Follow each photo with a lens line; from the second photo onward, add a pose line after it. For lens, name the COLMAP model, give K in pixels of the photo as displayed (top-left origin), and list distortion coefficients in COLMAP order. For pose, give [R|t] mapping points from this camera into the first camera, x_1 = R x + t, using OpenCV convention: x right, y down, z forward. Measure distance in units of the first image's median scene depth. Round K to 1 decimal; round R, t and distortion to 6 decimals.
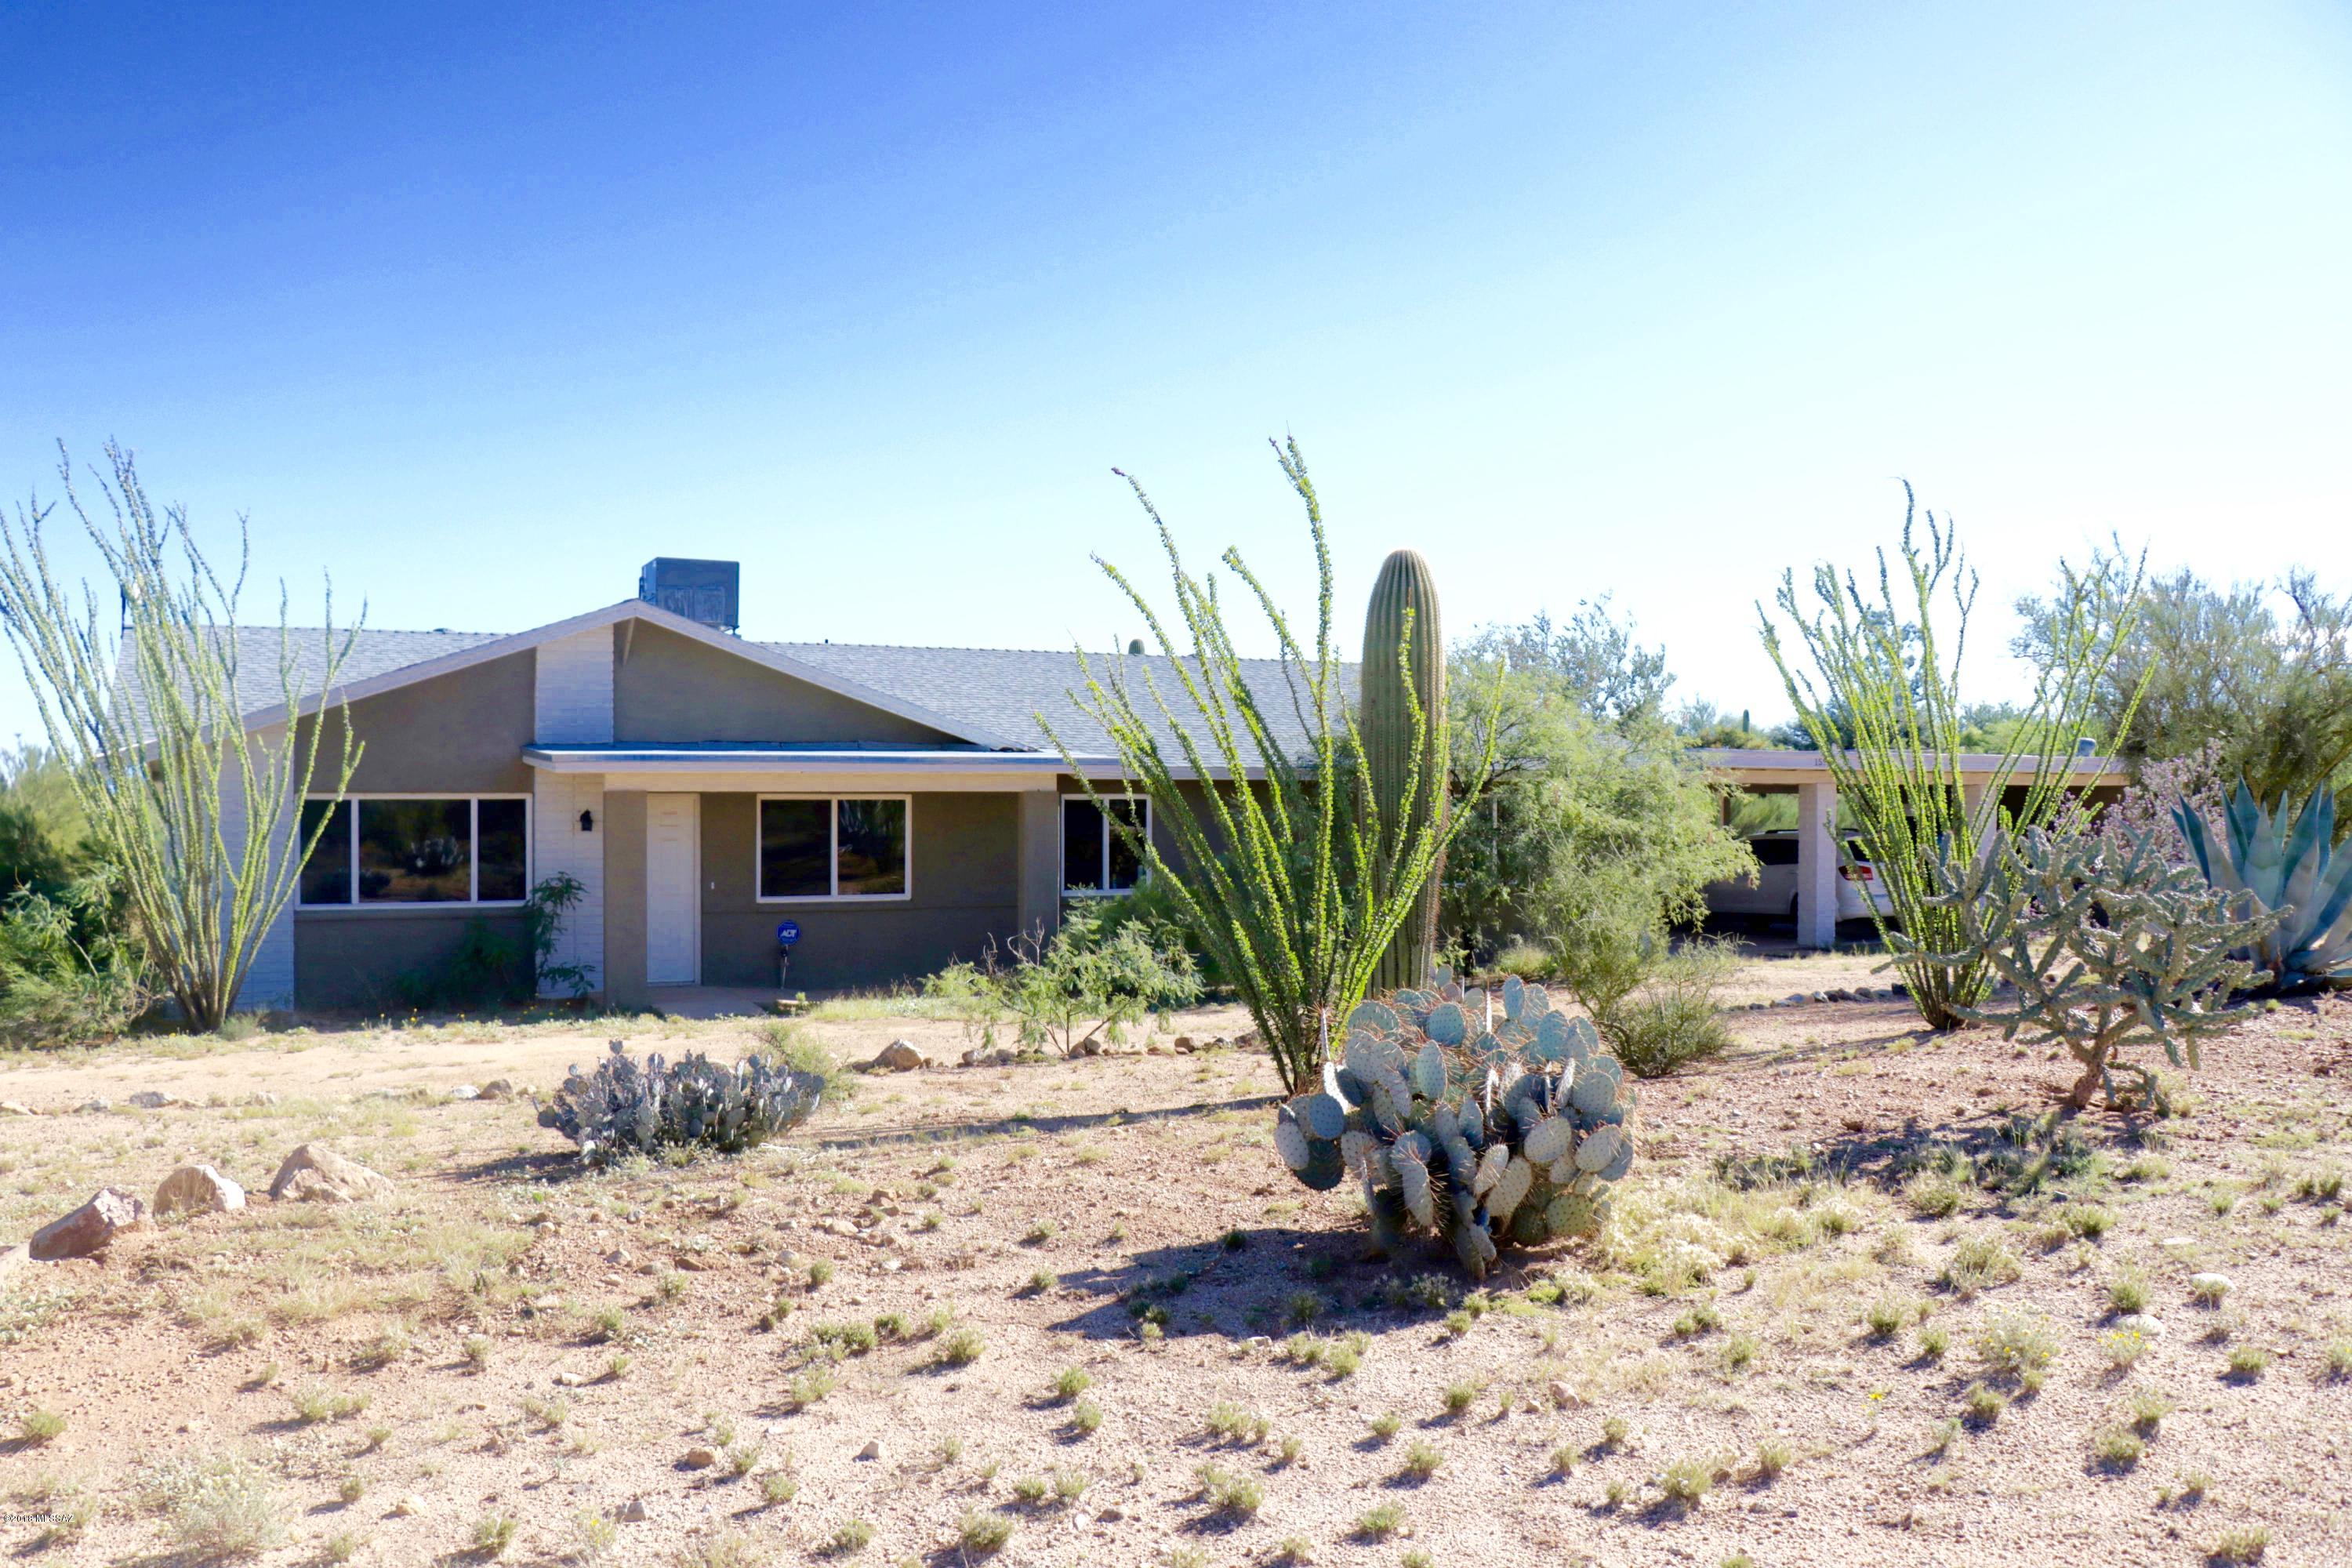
lens RADIAL K [[1814.5, 0, 1176.0], [0, 1814.5, 784.0], [0, 0, 1]] dist [-0.177086, 0.133635]
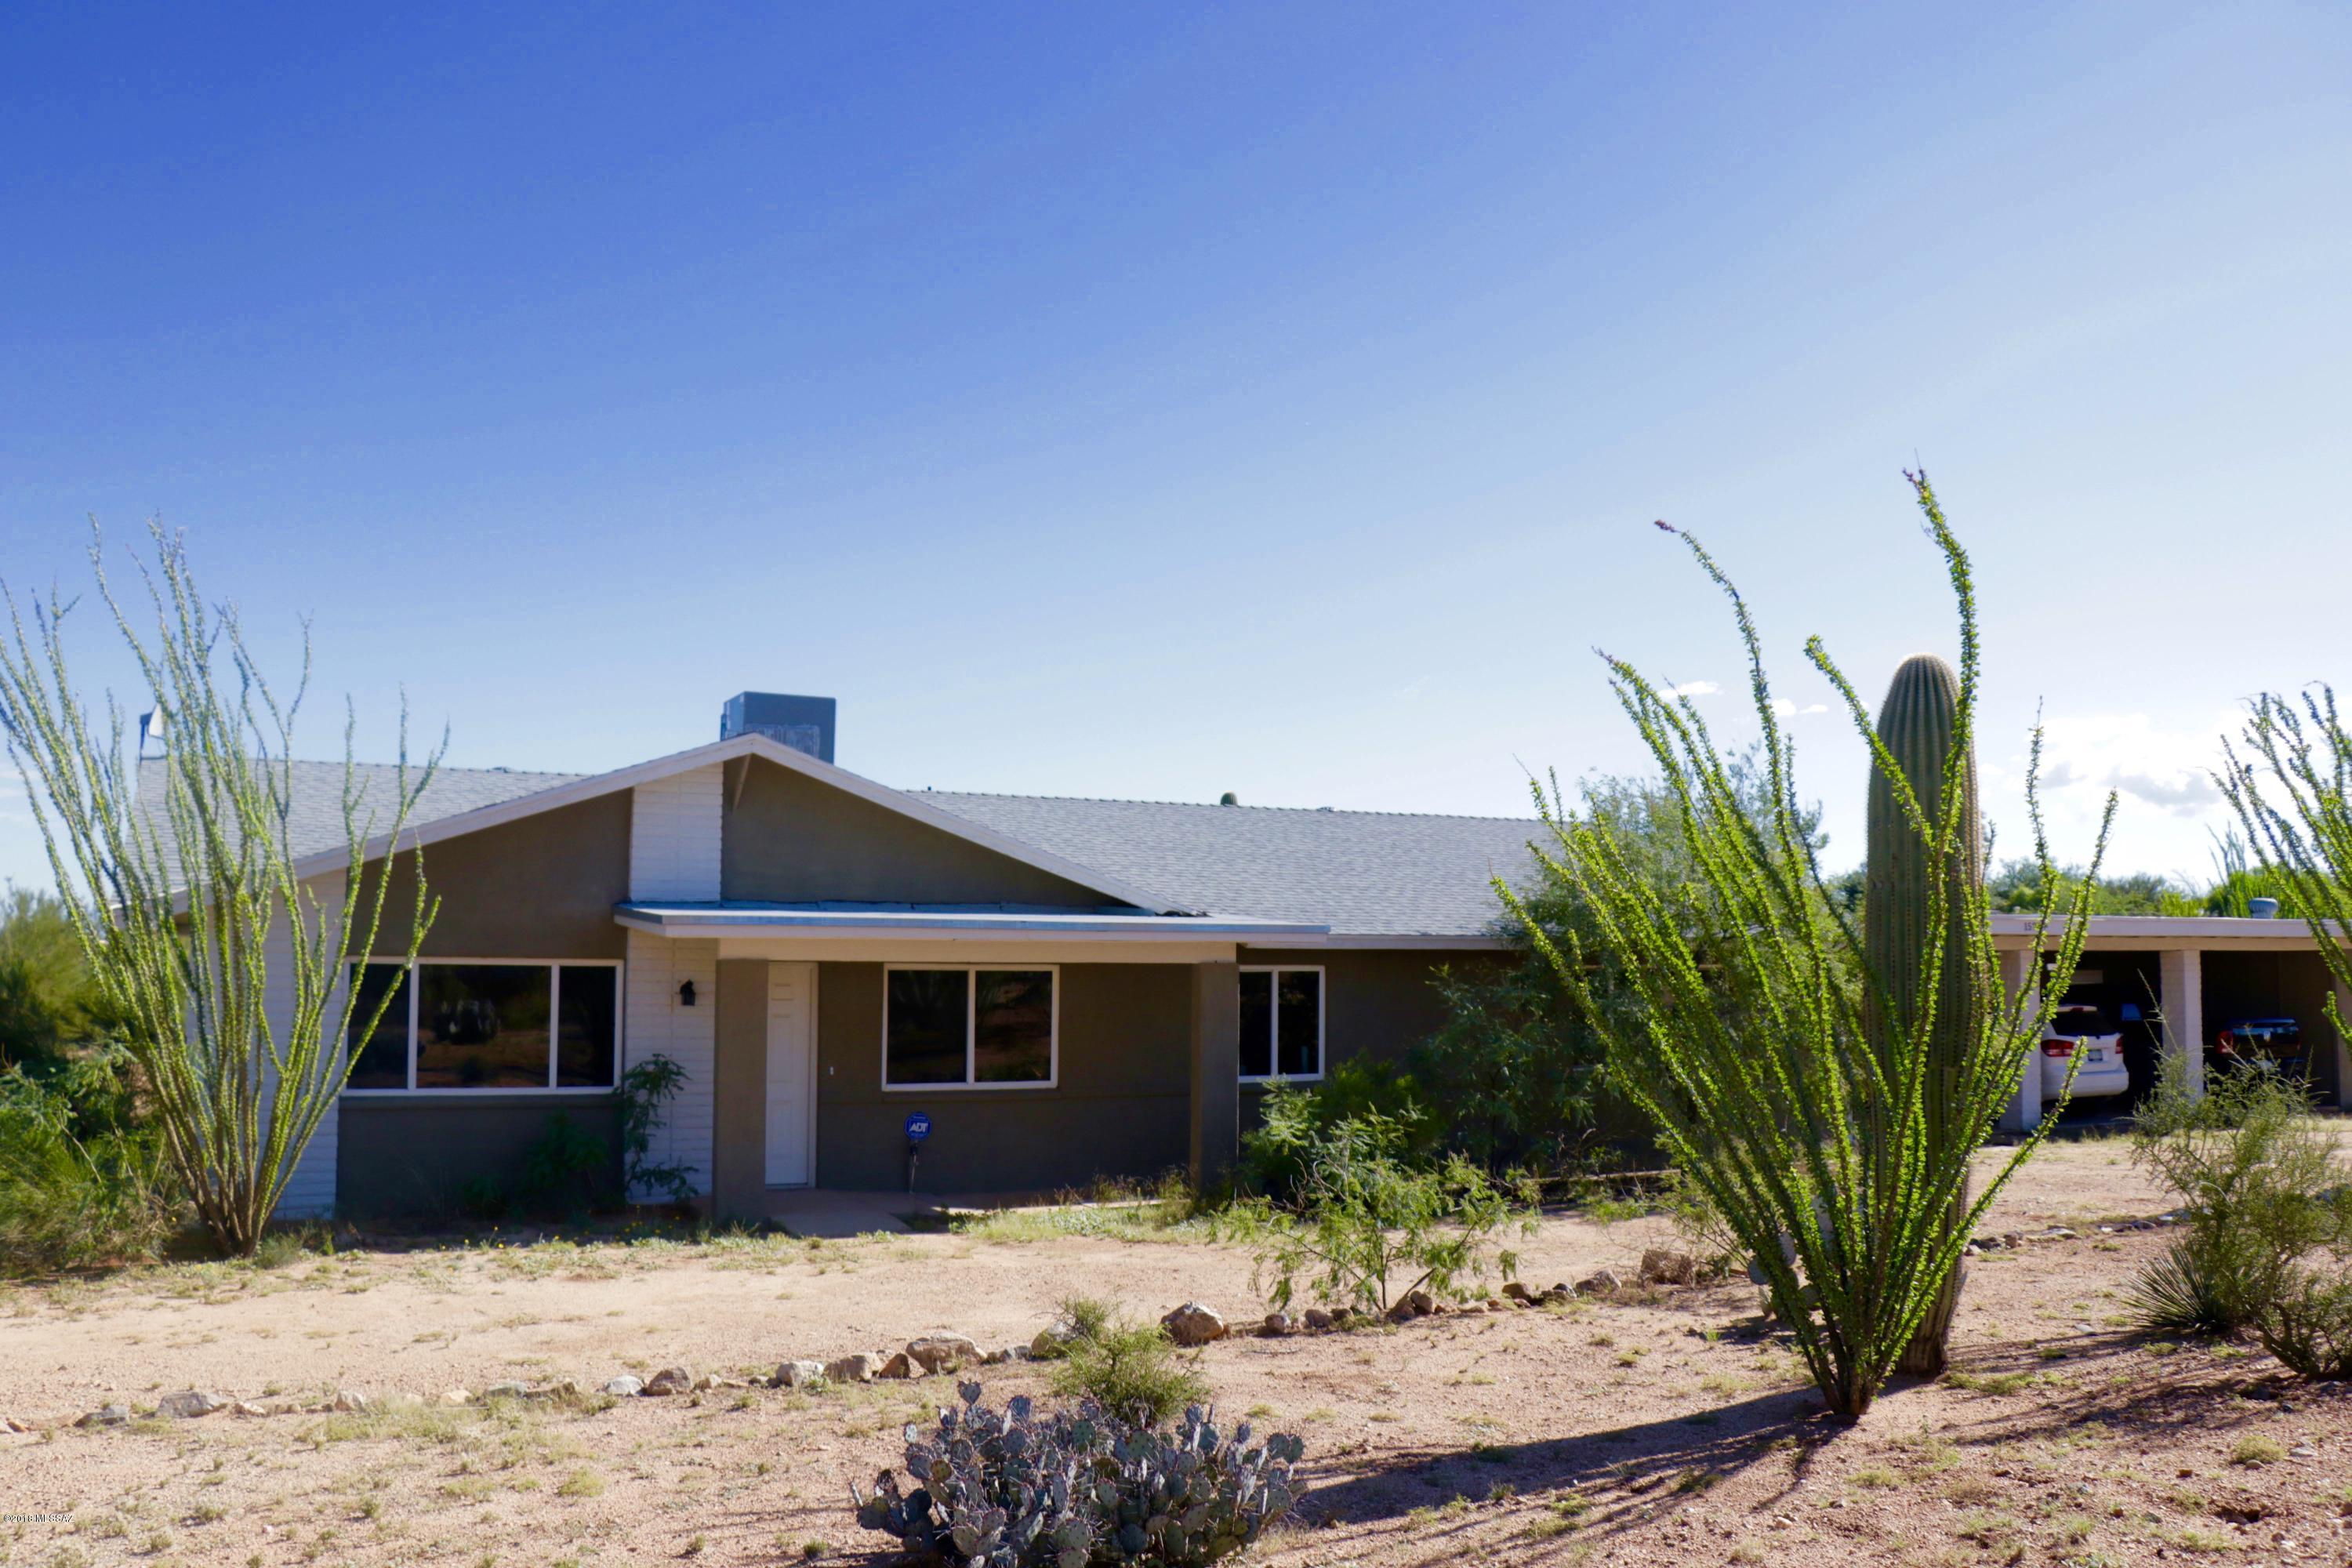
lens RADIAL K [[1814.5, 0, 1176.0], [0, 1814.5, 784.0], [0, 0, 1]] dist [-0.177086, 0.133635]
pose [[0.999972, 0.006855, 0.002902, -0.108634], [-0.006573, 0.996110, -0.087873, -0.005336], [-0.003493, 0.087851, 0.996127, 0.155711]]
